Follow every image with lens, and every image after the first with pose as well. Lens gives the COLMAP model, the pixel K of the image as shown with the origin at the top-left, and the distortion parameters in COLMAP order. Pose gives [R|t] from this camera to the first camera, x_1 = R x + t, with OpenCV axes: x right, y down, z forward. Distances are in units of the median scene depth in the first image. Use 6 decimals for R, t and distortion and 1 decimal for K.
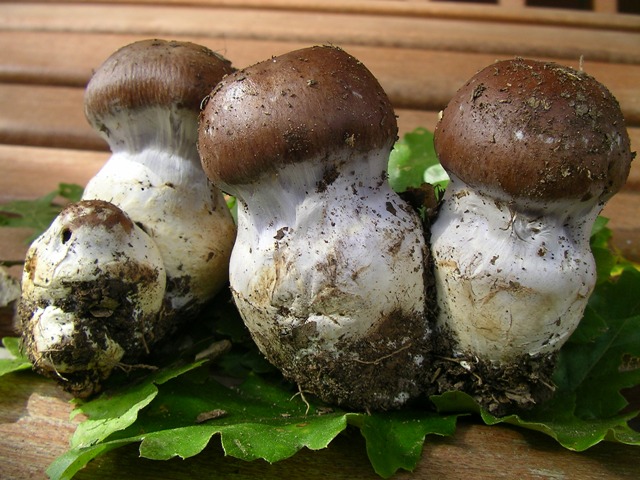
lens RADIAL K [[759.1, 0, 320.0], [0, 759.1, 240.0], [0, 0, 1]] dist [-0.015739, -0.038552]
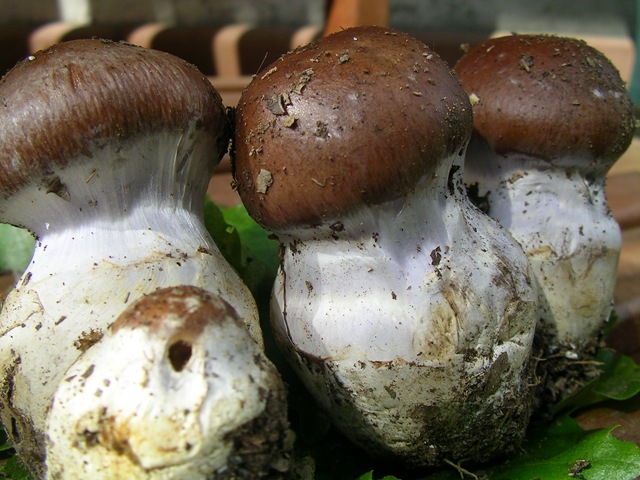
lens RADIAL K [[759.1, 0, 320.0], [0, 759.1, 240.0], [0, 0, 1]] dist [-0.015739, -0.038552]
pose [[0.661072, -0.199537, 0.723304, -0.661593], [0.303945, 0.952571, -0.015010, -0.047243], [-0.686004, 0.229767, 0.690367, 0.559384]]
